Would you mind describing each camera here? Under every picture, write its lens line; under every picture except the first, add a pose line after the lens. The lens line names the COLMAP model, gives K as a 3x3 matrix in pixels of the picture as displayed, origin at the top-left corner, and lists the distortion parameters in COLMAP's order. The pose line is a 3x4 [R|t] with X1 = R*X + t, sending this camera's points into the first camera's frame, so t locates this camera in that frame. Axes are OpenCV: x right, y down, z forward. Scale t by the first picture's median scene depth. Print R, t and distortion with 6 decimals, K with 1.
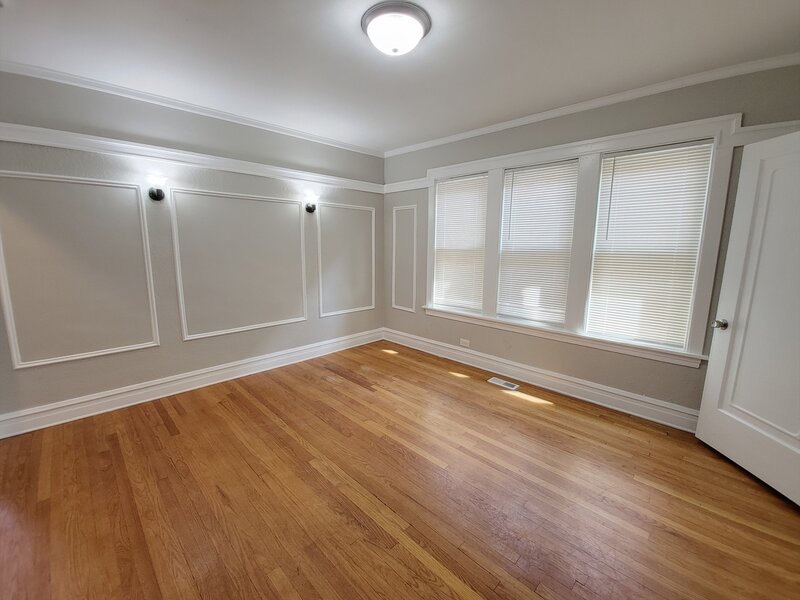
lens RADIAL K [[345.4, 0, 394.0], [0, 345.4, 299.4], [0, 0, 1]] dist [-0.010007, -0.000210]
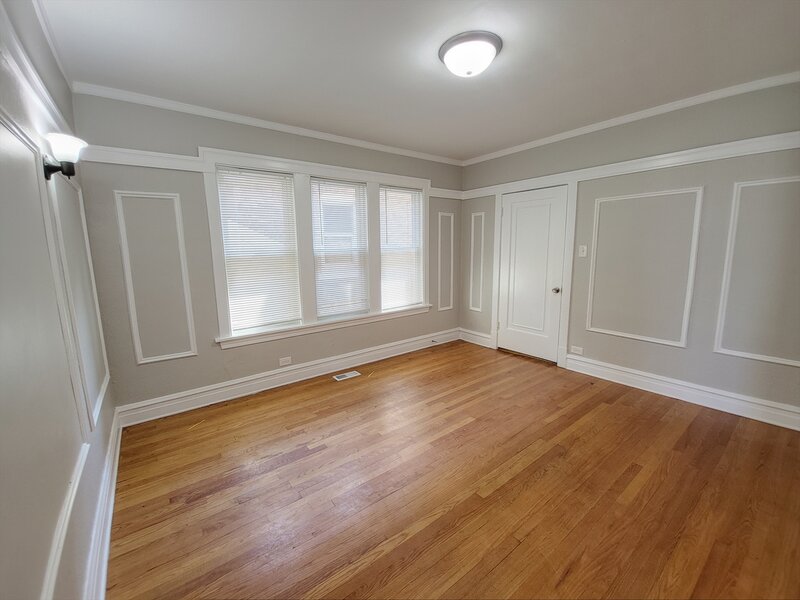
lens RADIAL K [[328.5, 0, 398.6], [0, 328.5, 298.3], [0, 0, 1]] dist [-0.011897, -0.001849]
pose [[0.112232, -0.163619, 0.980119, -0.633934], [0.180860, 0.973239, 0.141760, -0.111341], [-0.977084, 0.161354, 0.138821, 0.643190]]
